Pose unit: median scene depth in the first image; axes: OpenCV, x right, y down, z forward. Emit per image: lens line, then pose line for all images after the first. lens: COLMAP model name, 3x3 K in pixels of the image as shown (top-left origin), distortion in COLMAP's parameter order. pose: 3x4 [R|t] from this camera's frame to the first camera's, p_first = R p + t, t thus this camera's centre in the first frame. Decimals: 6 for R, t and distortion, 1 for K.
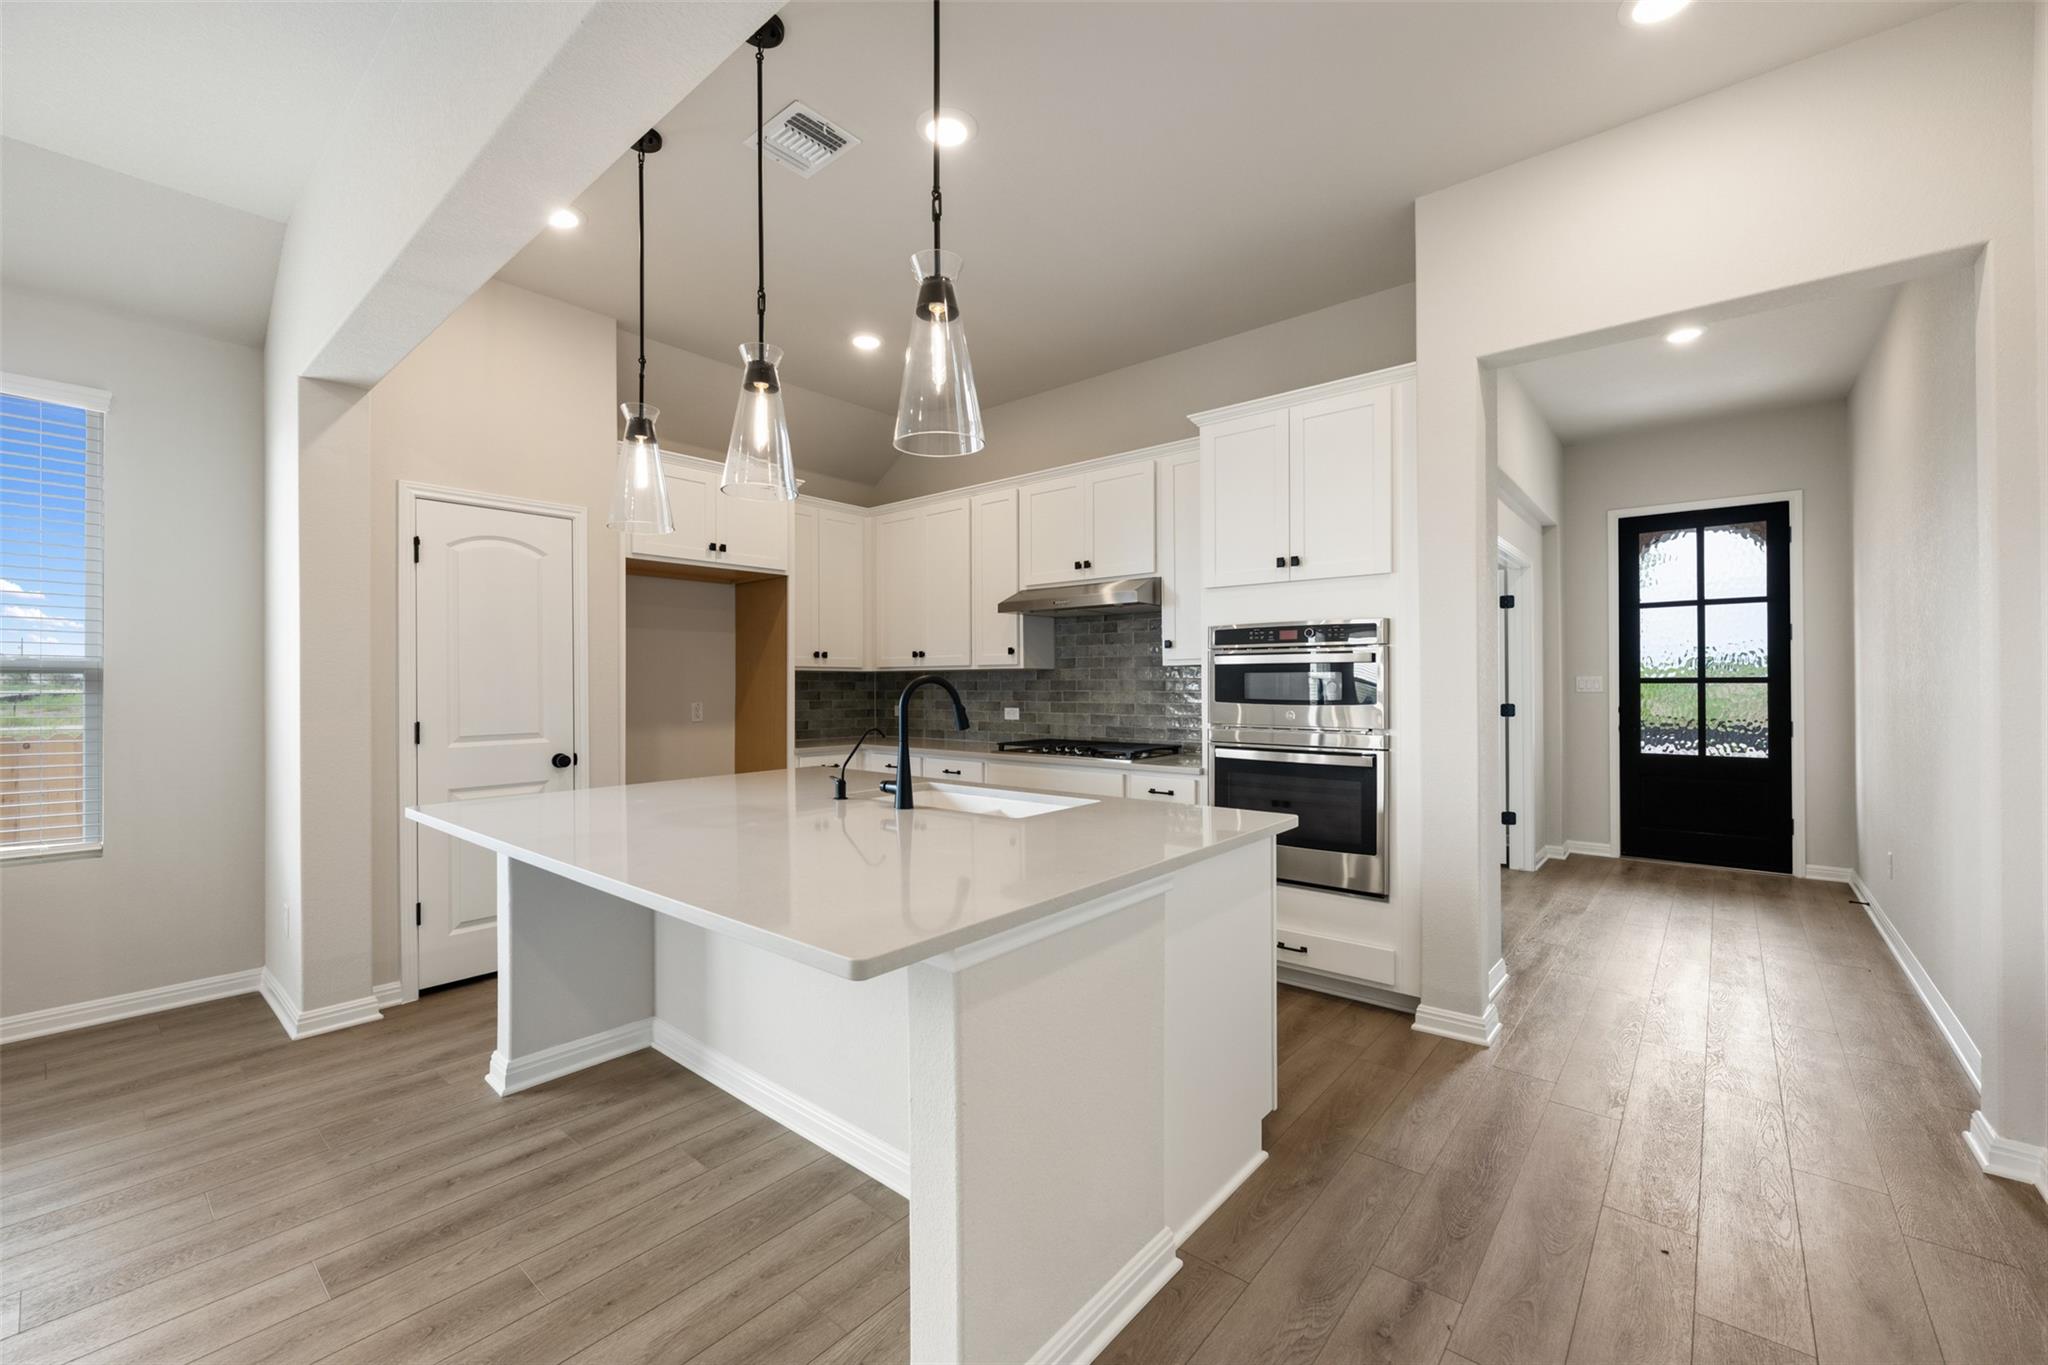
lens RADIAL K [[828.8, 0, 1024.0], [0, 828.8, 679.5], [0, 0, 1]] dist [0.001036, 0.000106]
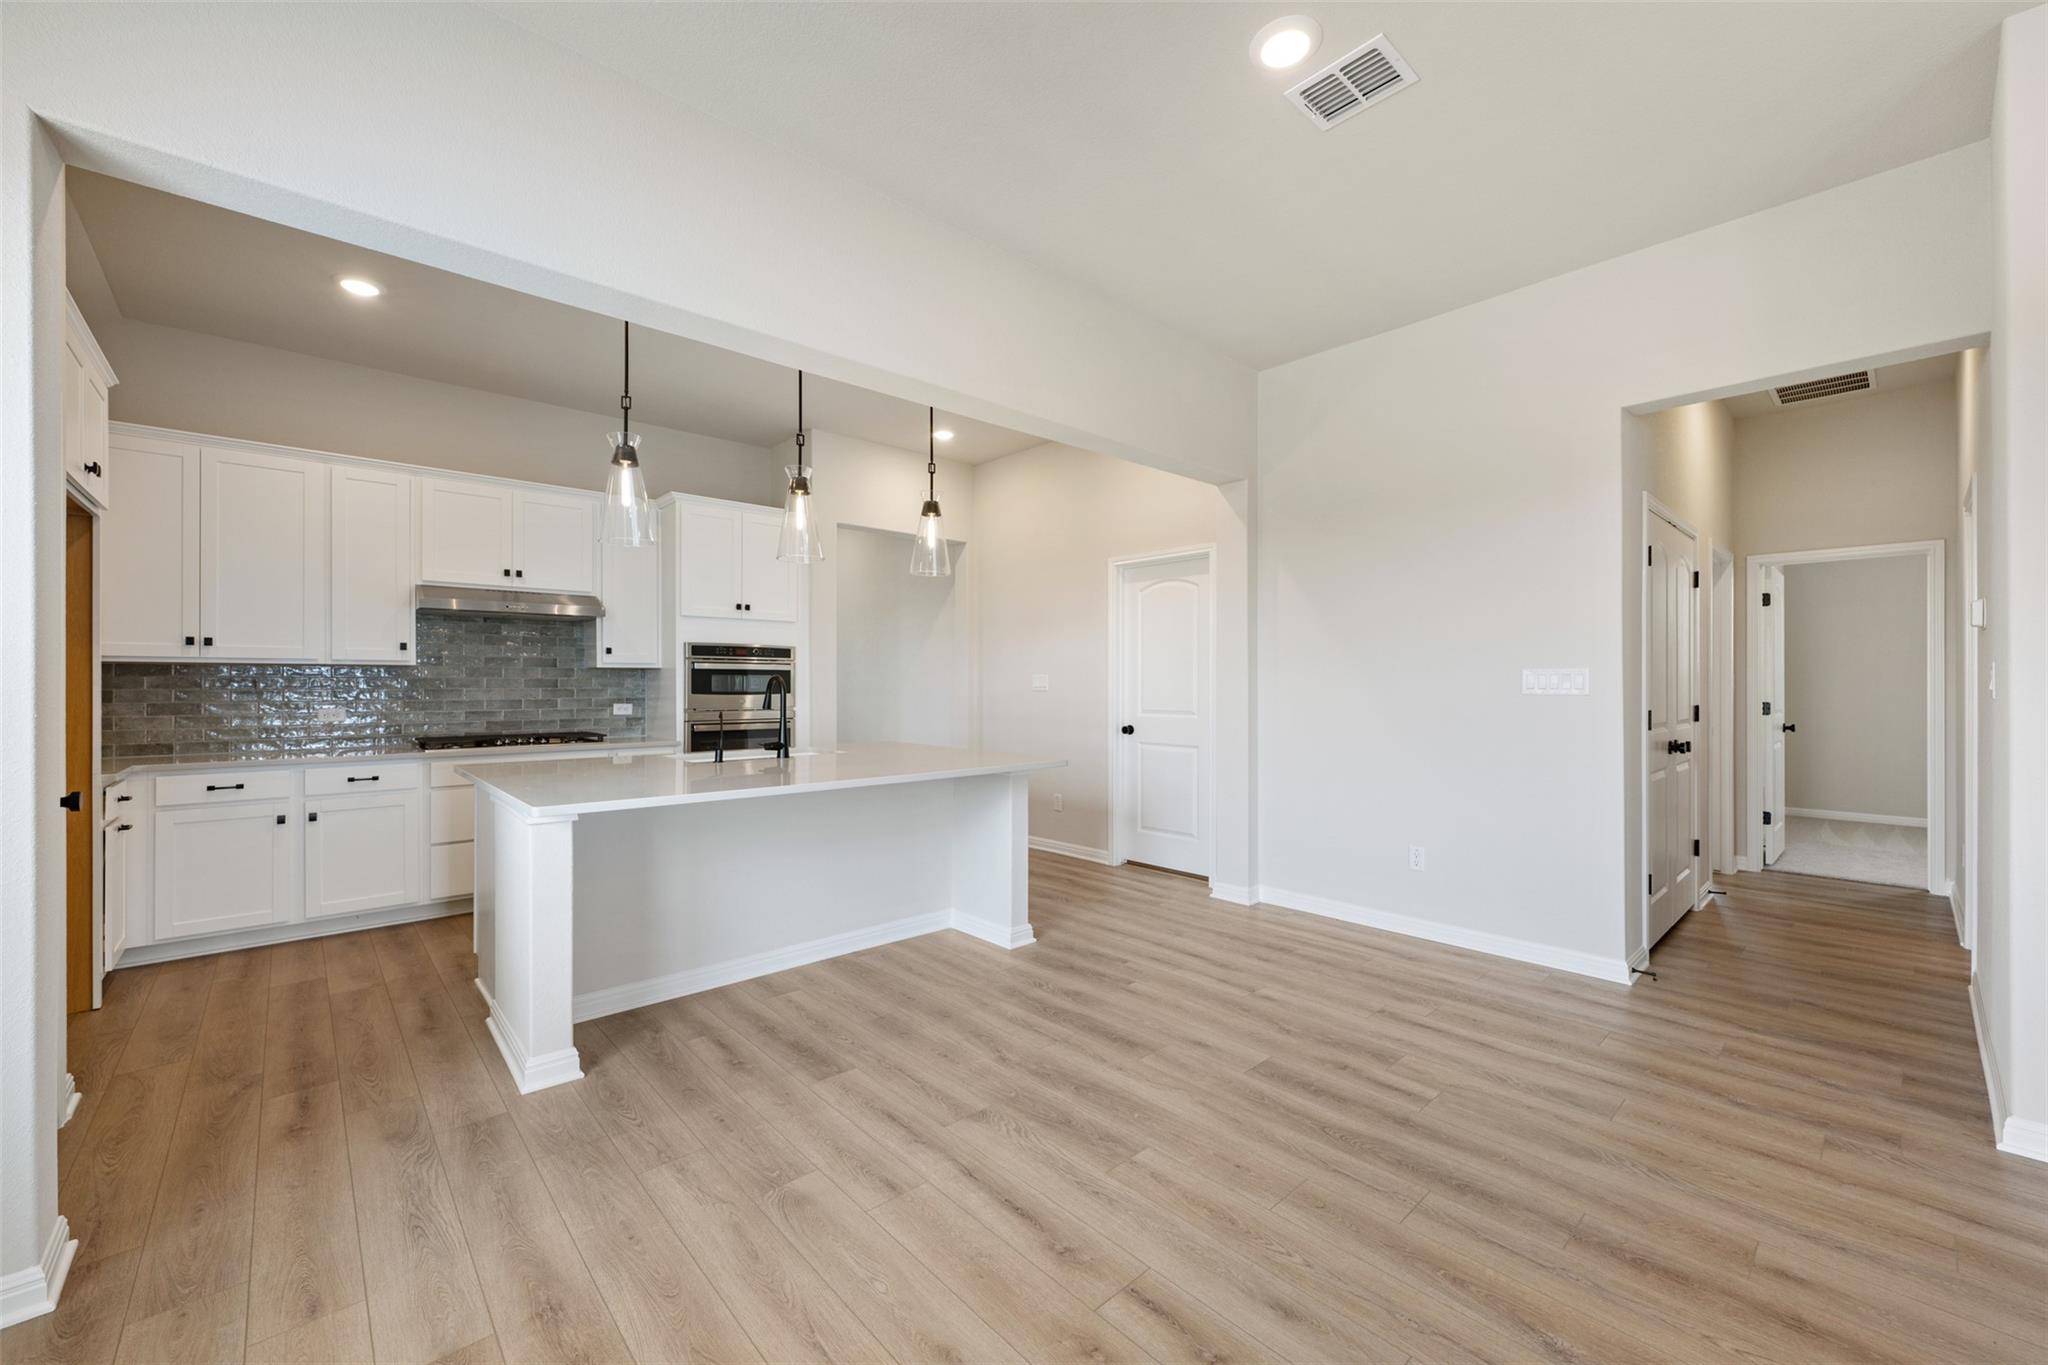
lens RADIAL K [[802.9, 0, 1020.6], [0, 802.9, 684.0], [0, 0, 1]] dist [0.000726, 0.000042]
pose [[0.132060, 0.002481, 0.991239, -0.835048], [-0.005696, 0.999982, -0.001744, 0.006155], [-0.991225, -0.005416, 0.132071, 0.178162]]
